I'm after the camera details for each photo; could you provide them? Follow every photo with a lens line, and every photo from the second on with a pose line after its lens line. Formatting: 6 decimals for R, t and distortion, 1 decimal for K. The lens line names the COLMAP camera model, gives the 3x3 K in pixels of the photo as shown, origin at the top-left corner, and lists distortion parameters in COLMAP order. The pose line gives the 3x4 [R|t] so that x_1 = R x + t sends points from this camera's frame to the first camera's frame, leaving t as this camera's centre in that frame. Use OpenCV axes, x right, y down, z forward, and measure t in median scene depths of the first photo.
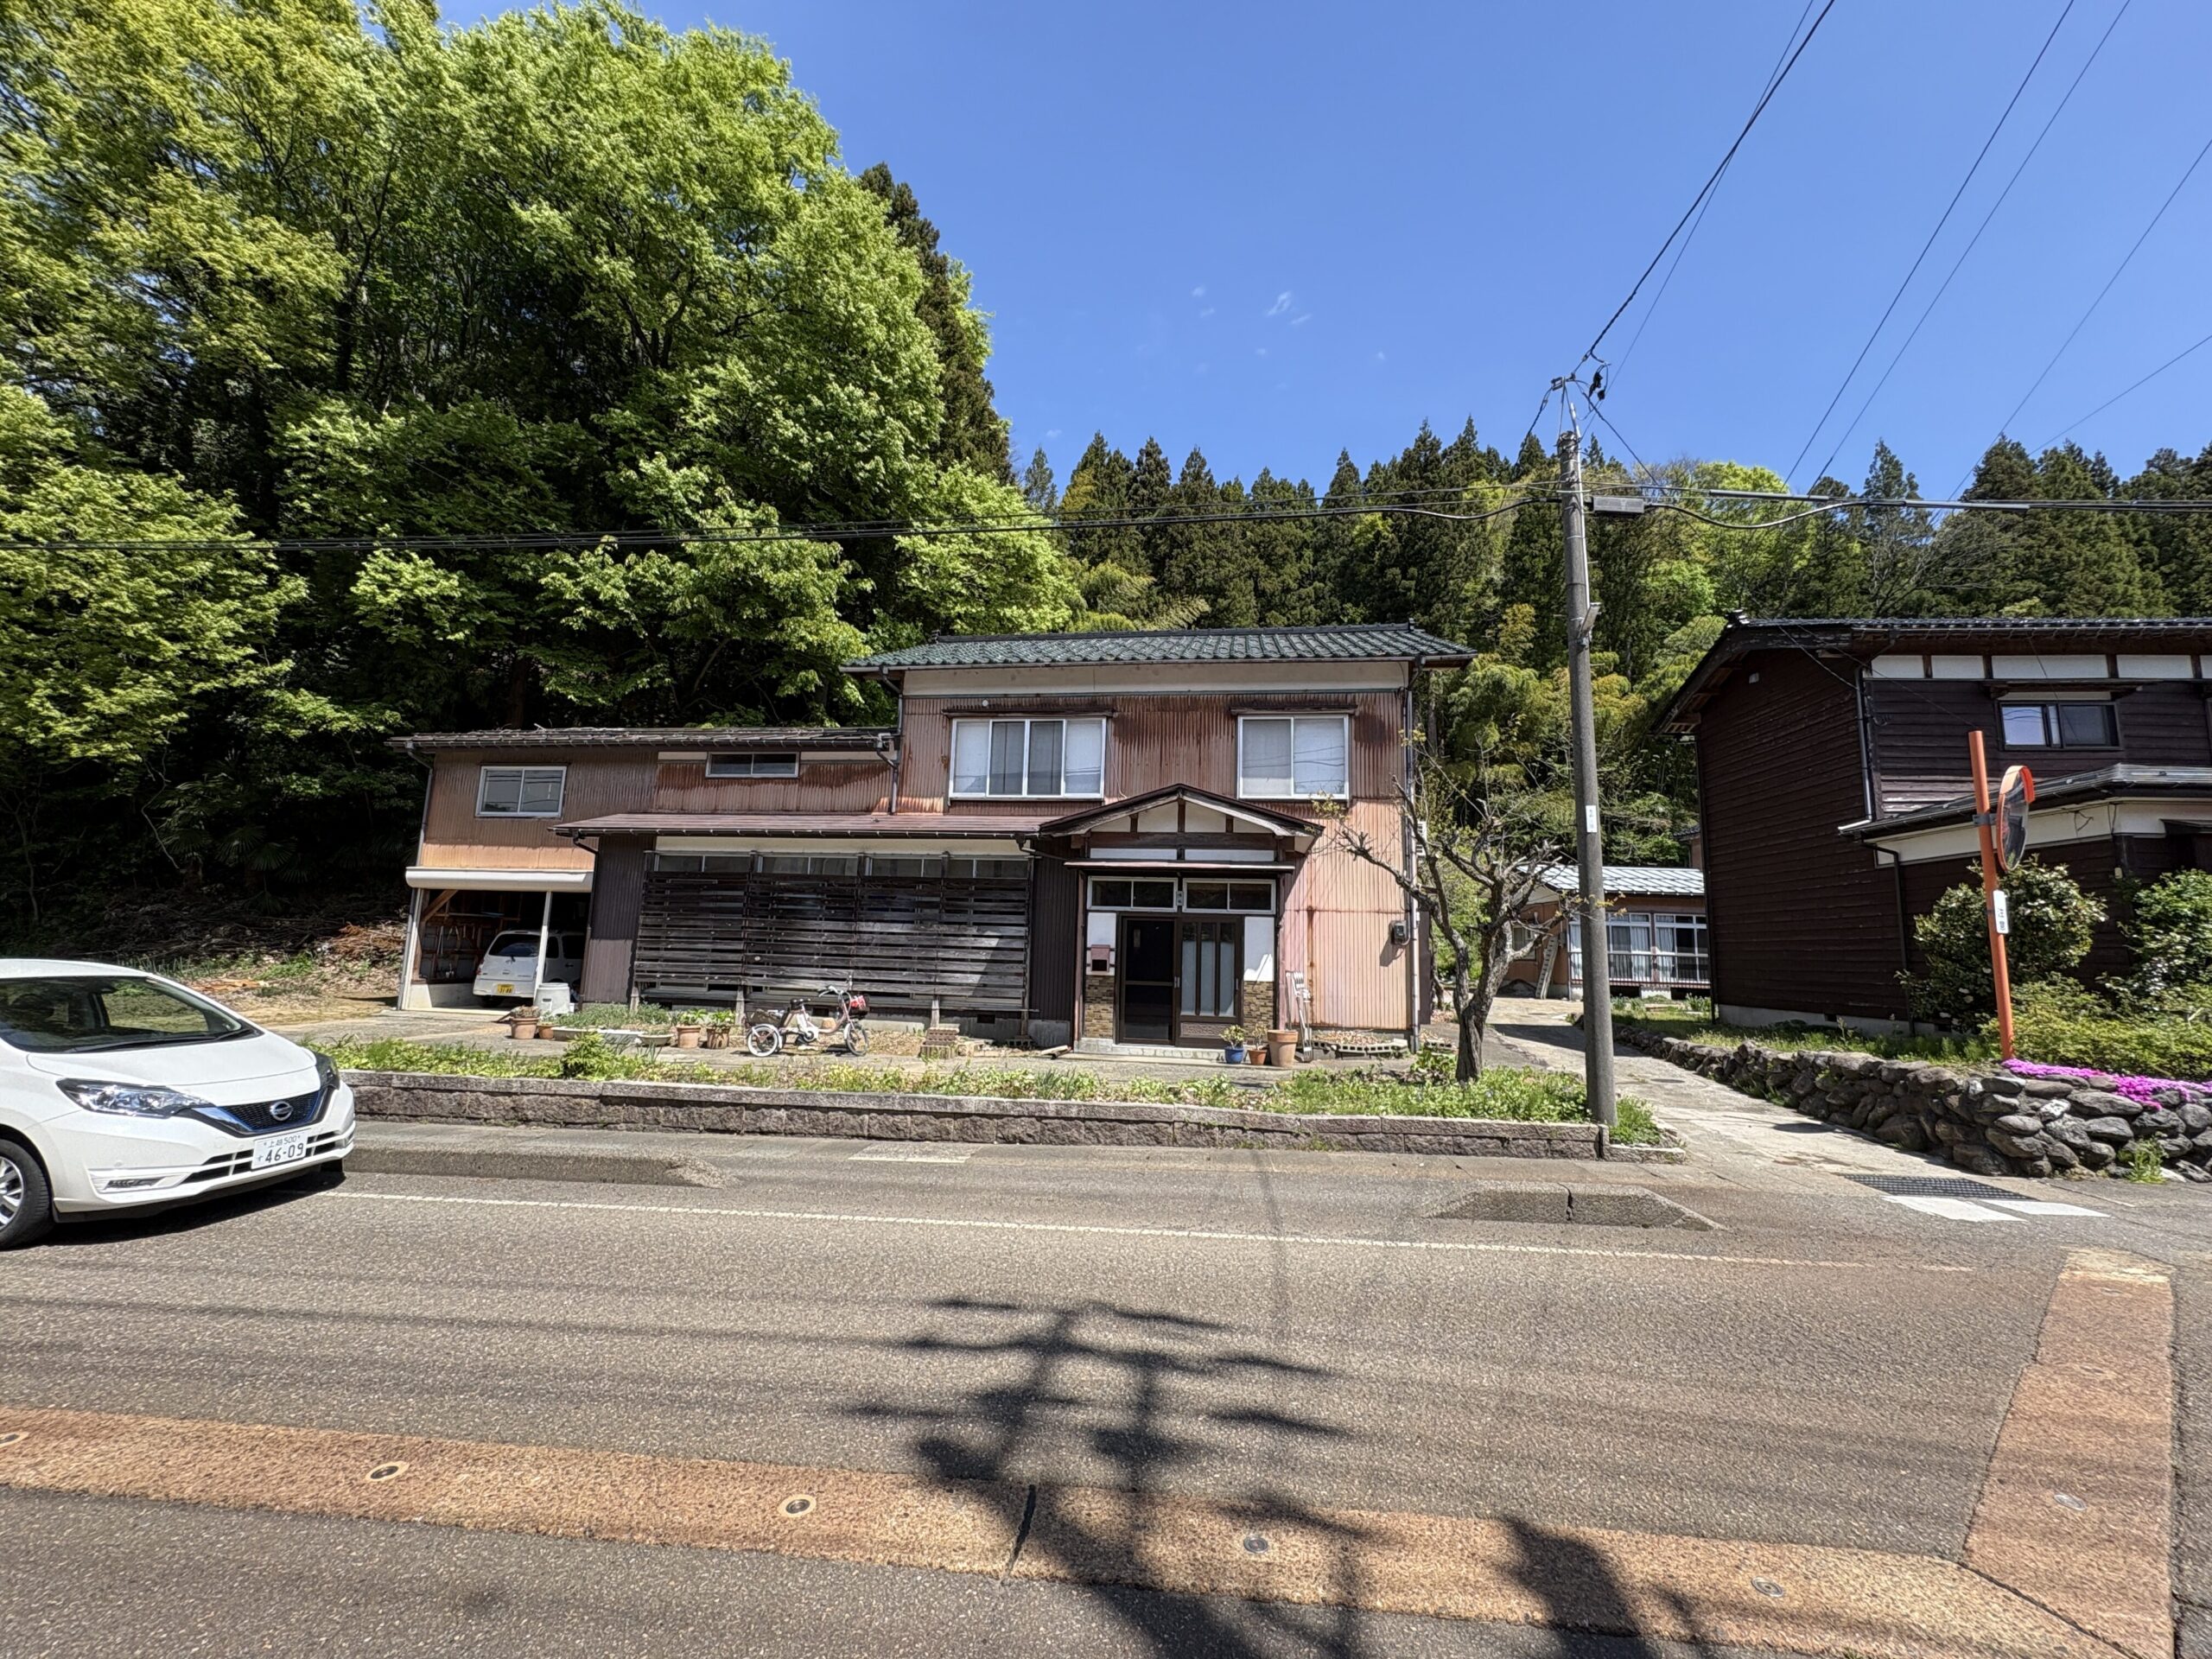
lens RADIAL K [[880.4, 0, 1106.0], [0, 880.4, 829.5], [0, 0, 1]] dist [-0.002771, -0.000169]
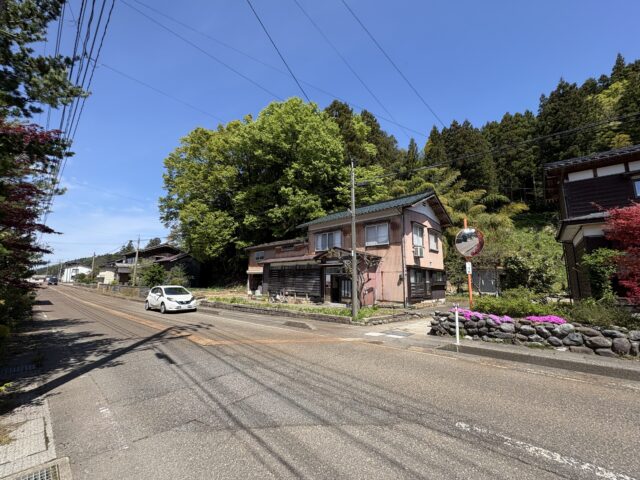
lens RADIAL K [[254.7, 0, 320.0], [0, 254.7, 240.0], [0, 0, 1]] dist [-0.002771, -0.000169]
pose [[0.816206, -0.111530, -0.566894, 0.577216], [0.090623, 0.993760, -0.065034, -0.004764], [0.570610, 0.001708, 0.821219, -0.113152]]
